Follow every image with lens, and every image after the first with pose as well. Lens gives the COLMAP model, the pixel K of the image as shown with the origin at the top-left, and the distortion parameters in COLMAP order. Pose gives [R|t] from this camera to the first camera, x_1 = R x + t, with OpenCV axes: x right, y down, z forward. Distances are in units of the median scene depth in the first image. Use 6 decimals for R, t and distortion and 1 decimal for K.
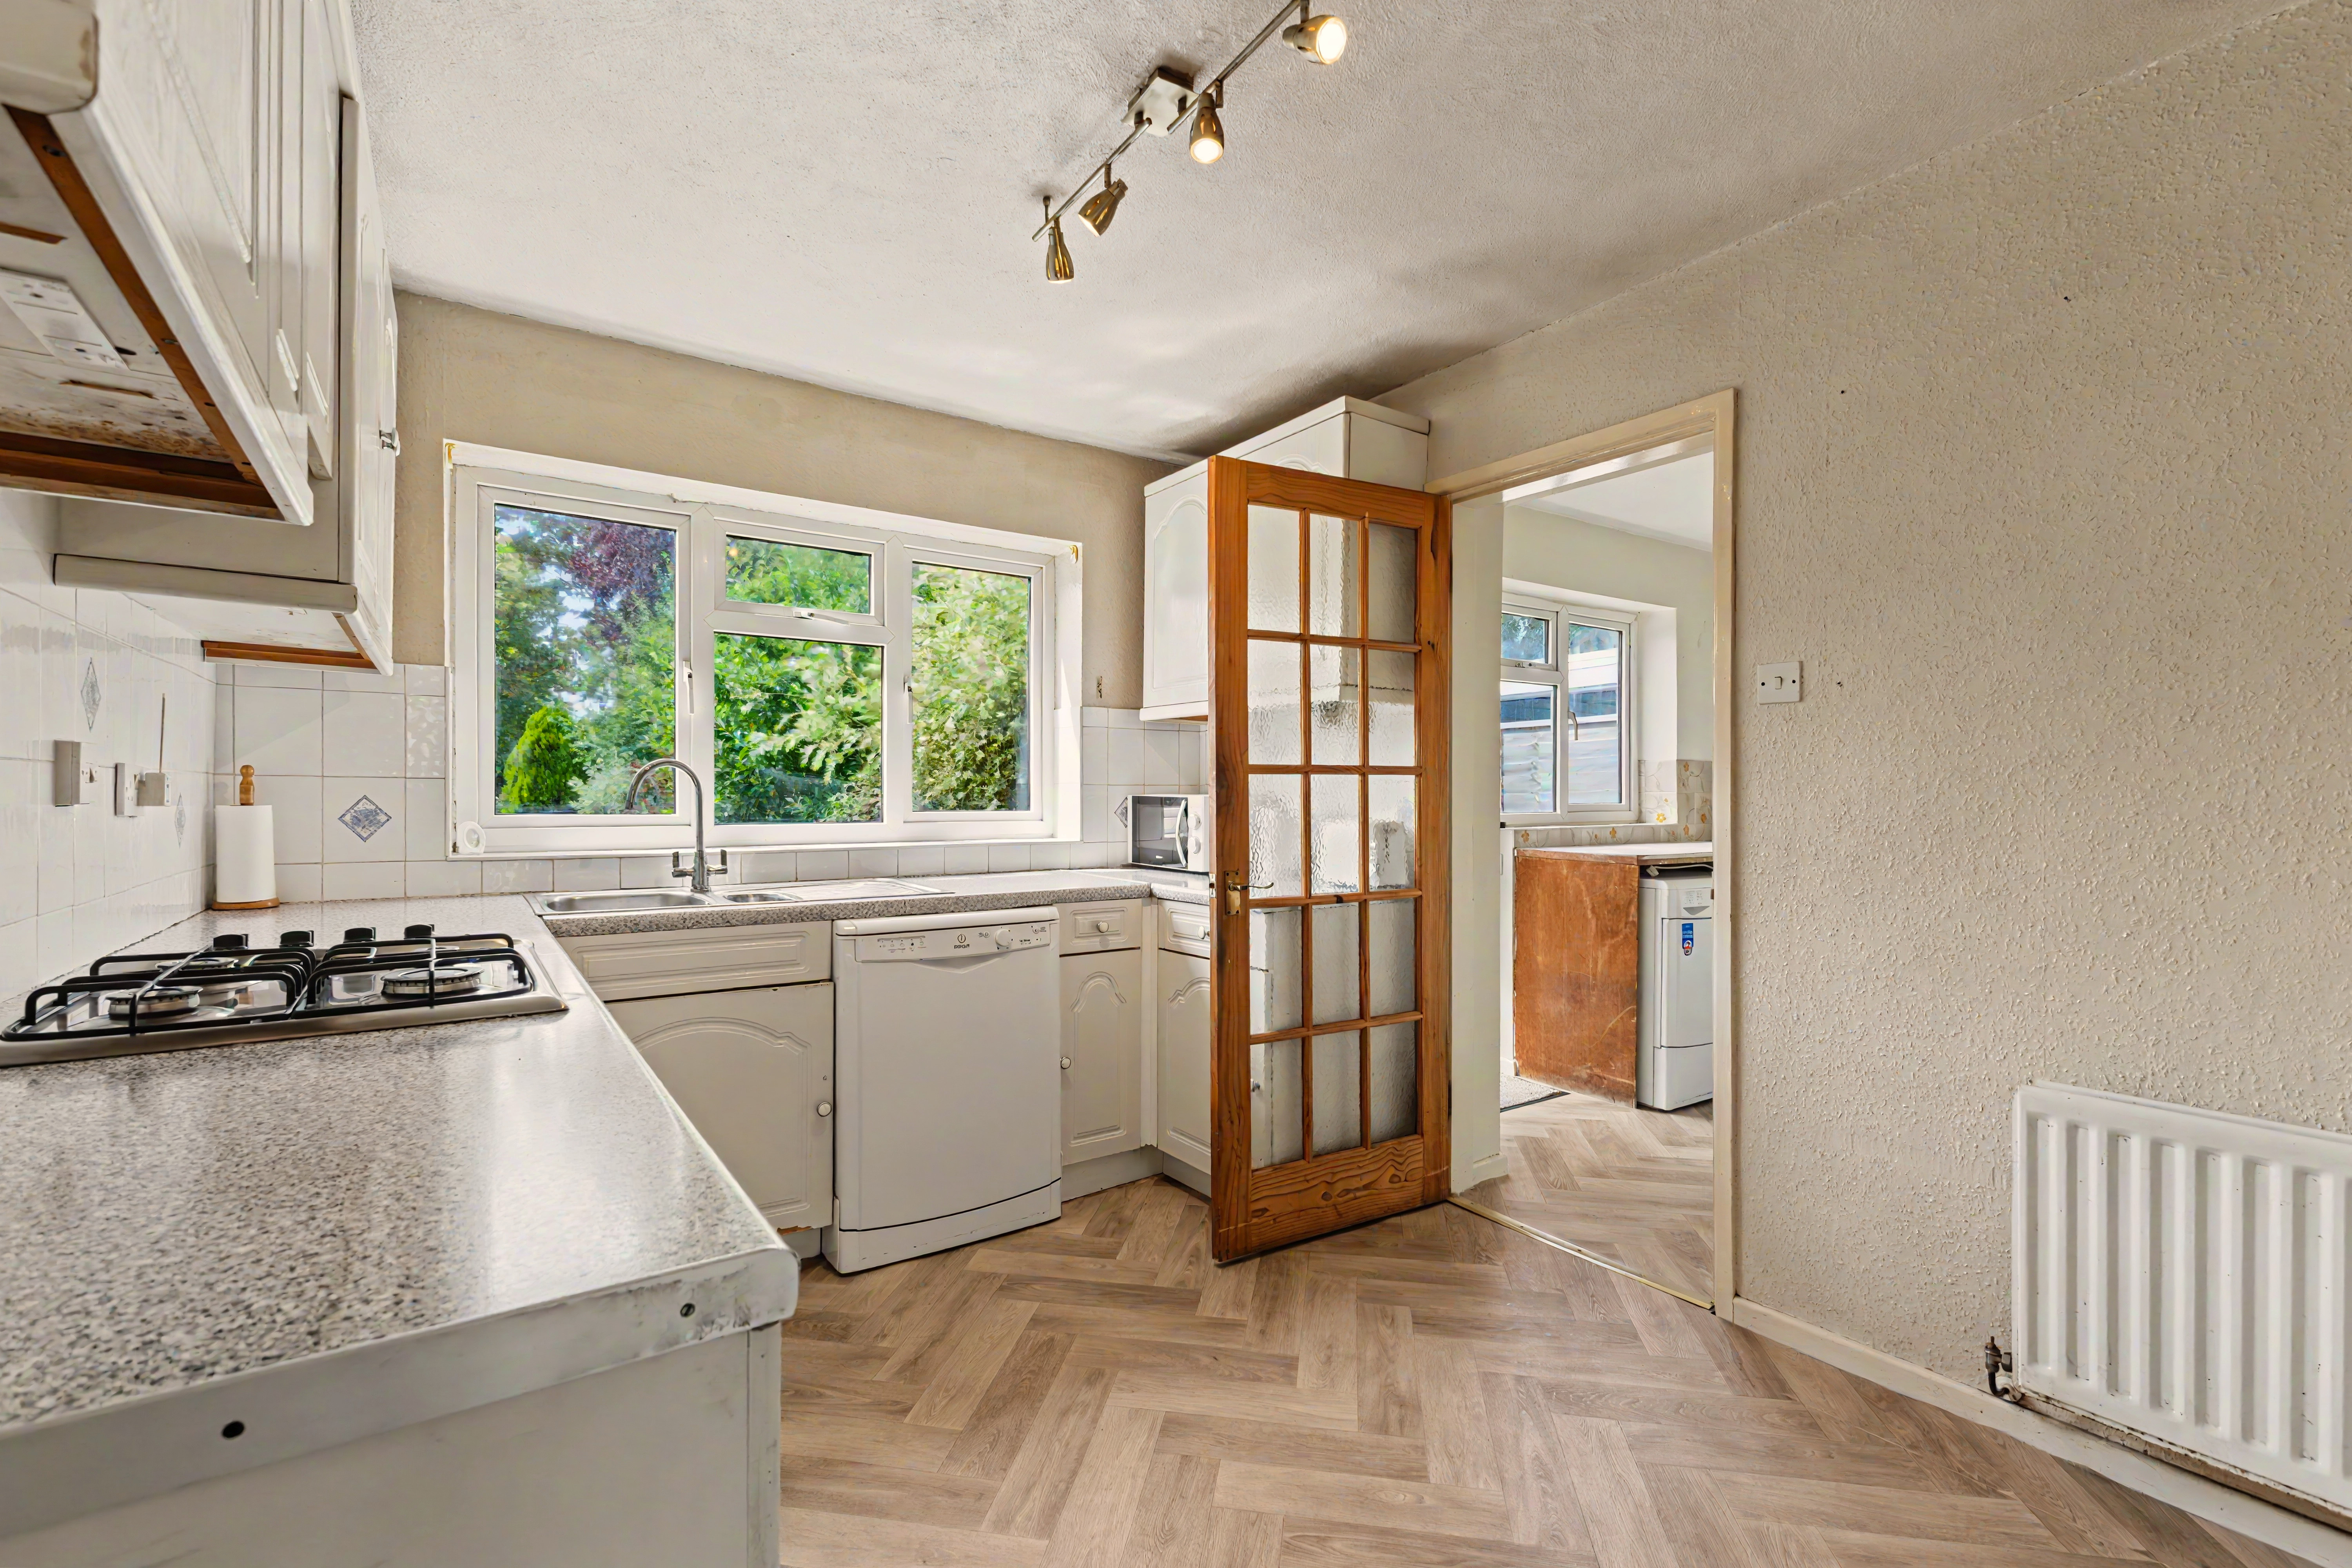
lens RADIAL K [[1027.9, 0, 1180.7], [0, 1027.9, 793.2], [0, 0, 1]] dist [0.002742, 0.000524]
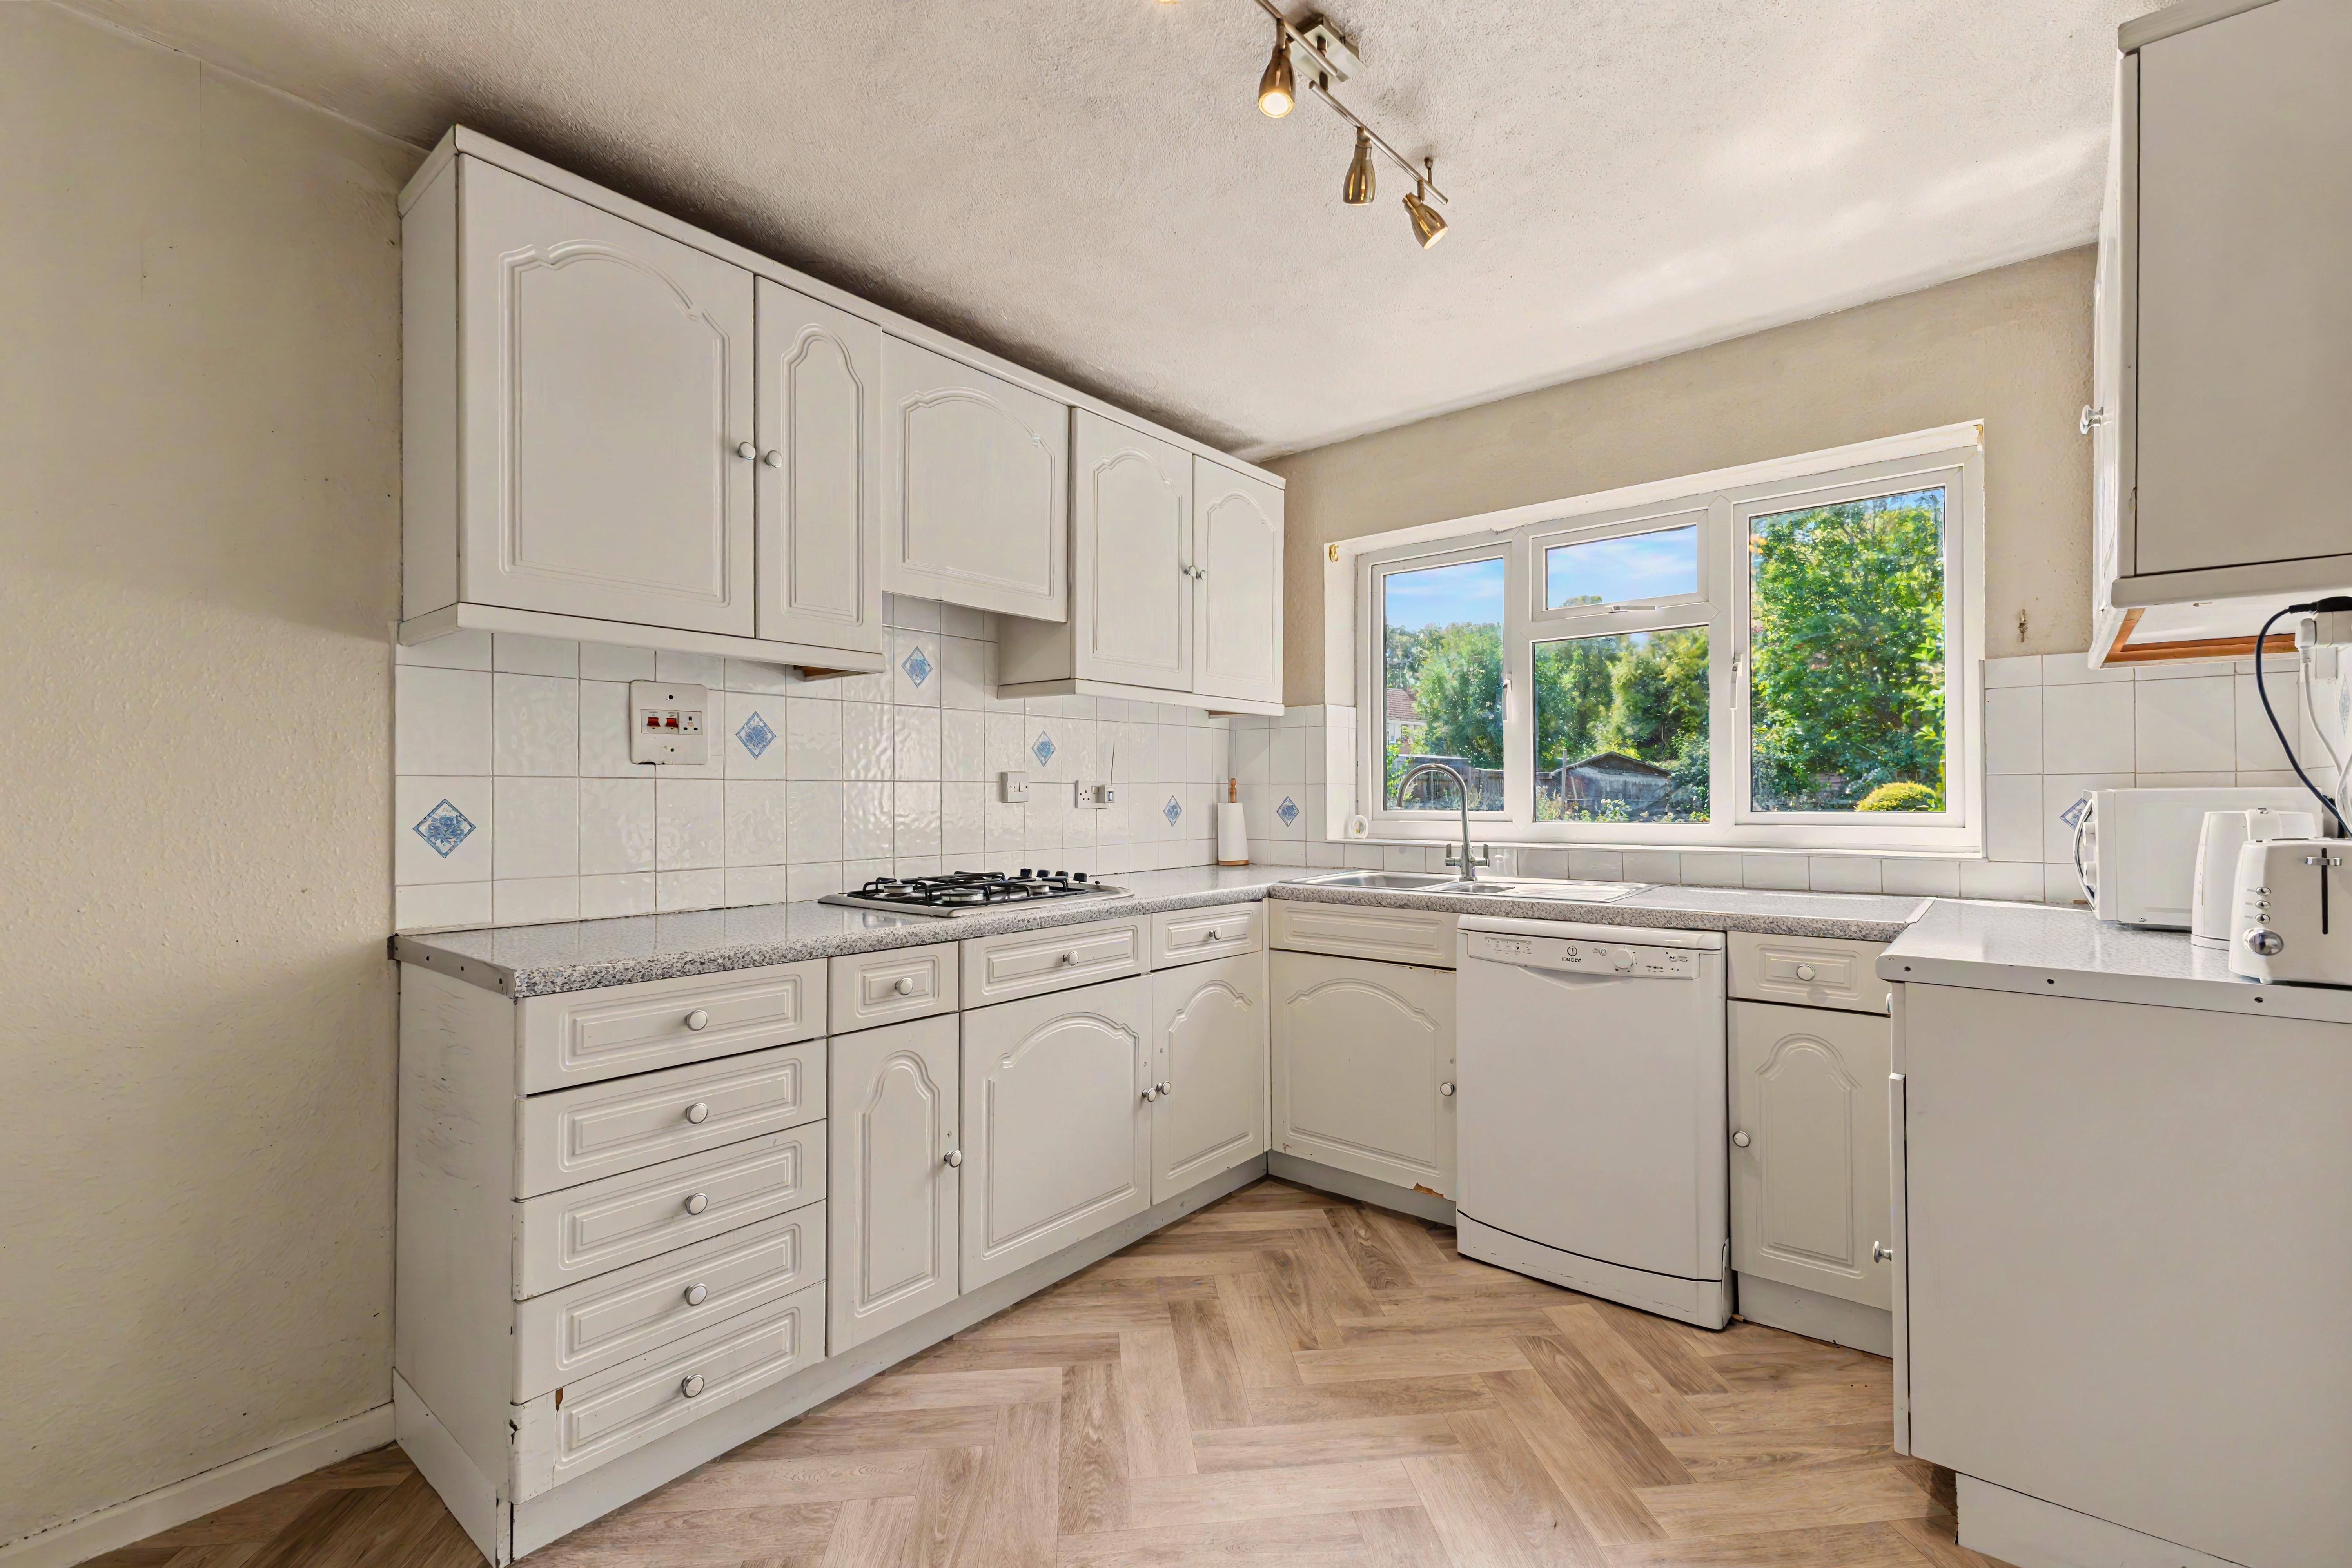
lens RADIAL K [[1027.9, 0, 1186.6], [0, 1027.9, 786.2], [0, 0, 1]] dist [0.002742, 0.000524]
pose [[0.258651, -0.013477, -0.965877, 0.598469], [0.008808, 0.999894, -0.011593, 0.003343], [0.965931, -0.005509, 0.258742, 0.452157]]
